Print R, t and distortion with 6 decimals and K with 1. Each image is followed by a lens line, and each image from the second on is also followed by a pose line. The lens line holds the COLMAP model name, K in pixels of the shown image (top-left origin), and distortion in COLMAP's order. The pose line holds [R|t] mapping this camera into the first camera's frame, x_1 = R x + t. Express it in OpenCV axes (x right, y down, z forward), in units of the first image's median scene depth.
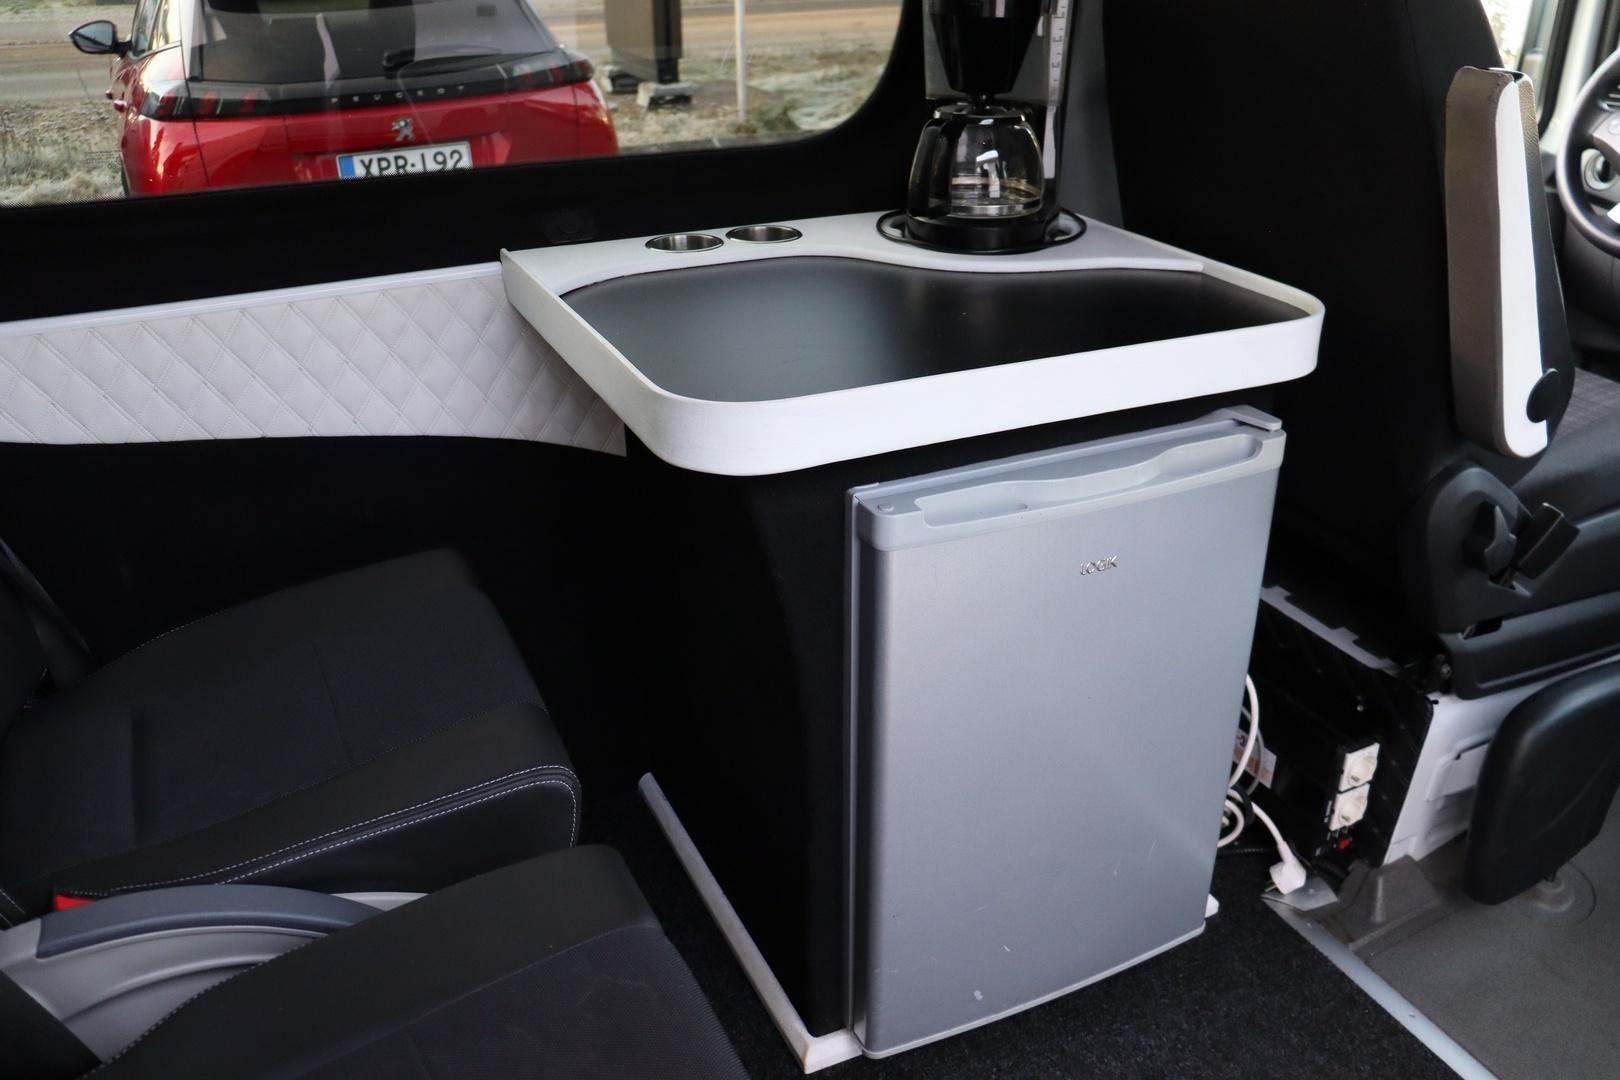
lens RADIAL K [[1369.0, 0, 814.2], [0, 1369.0, 540.2], [0, 0, 1]] dist [-0.157636, 0.133975]
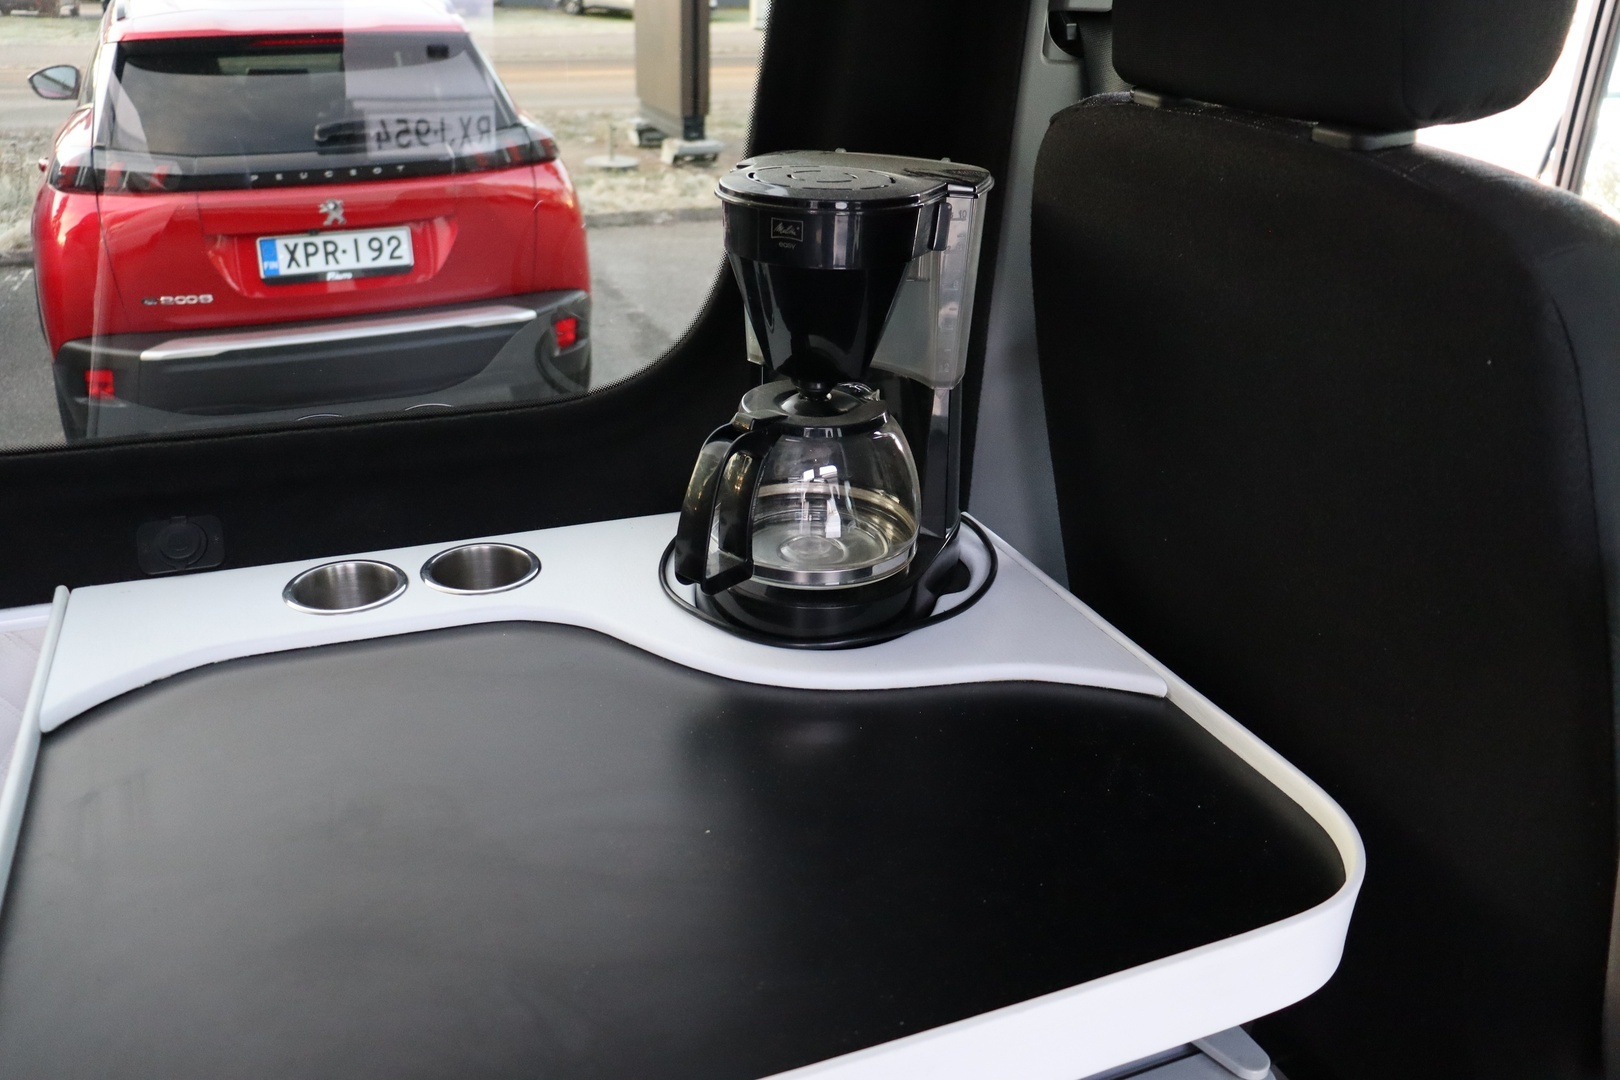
lens RADIAL K [[1369.0, 0, 822.0], [0, 1369.0, 537.2], [0, 0, 1]] dist [-0.157636, 0.133975]
pose [[0.998676, 0.047133, -0.020616, 0.044637], [-0.047816, 0.998278, -0.033990, -0.074854], [0.018978, 0.034931, 0.999210, 0.122365]]
